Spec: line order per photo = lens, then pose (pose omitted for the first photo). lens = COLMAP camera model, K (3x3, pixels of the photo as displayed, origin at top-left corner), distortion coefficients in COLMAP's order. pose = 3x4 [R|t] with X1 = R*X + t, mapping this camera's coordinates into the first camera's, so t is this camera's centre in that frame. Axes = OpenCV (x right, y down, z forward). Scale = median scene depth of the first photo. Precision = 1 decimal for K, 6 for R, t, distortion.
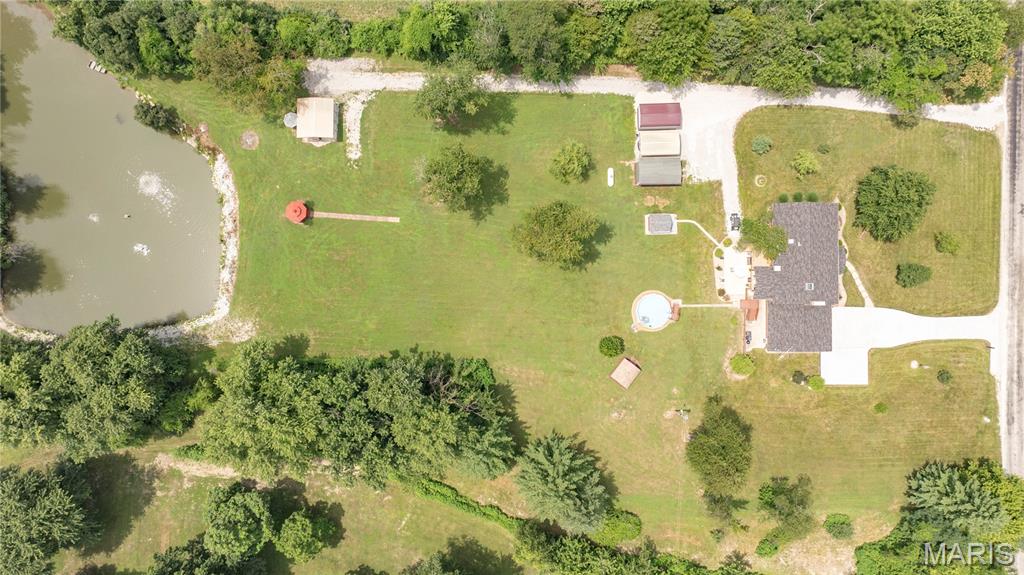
lens RADIAL K [[725.9, 0, 511.9], [0, 725.9, 281.5], [0, 0, 1]] dist [-0.002653, 0.007605]
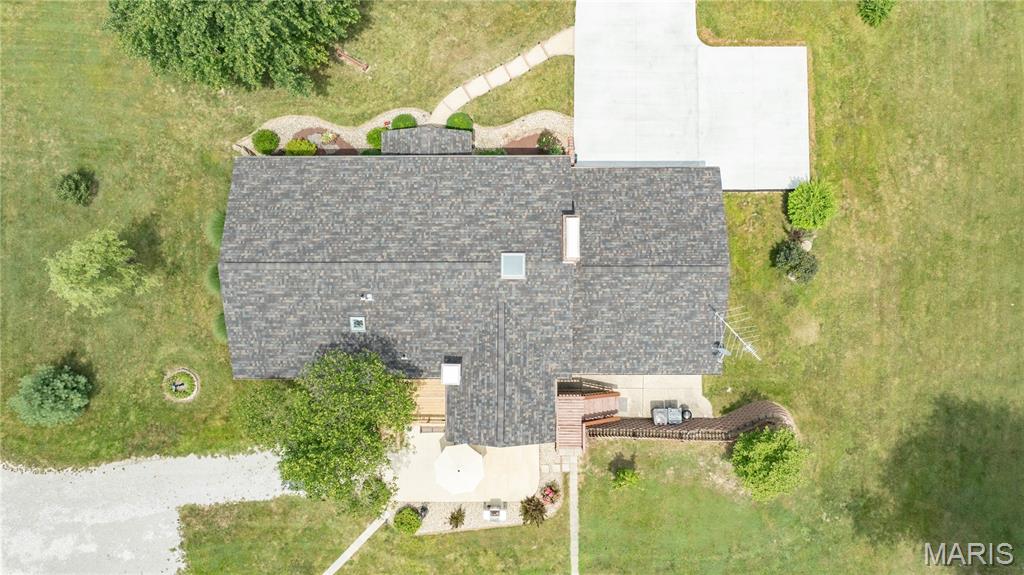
lens RADIAL K [[725.9, 0, 517.0], [0, 725.9, 287.7], [0, 0, 1]] dist [-0.002653, 0.007605]
pose [[-0.005388, -0.999742, 0.022086, 0.375553], [0.999894, -0.005087, 0.013652, 0.004231], [-0.013536, 0.022157, 0.999663, 0.676015]]
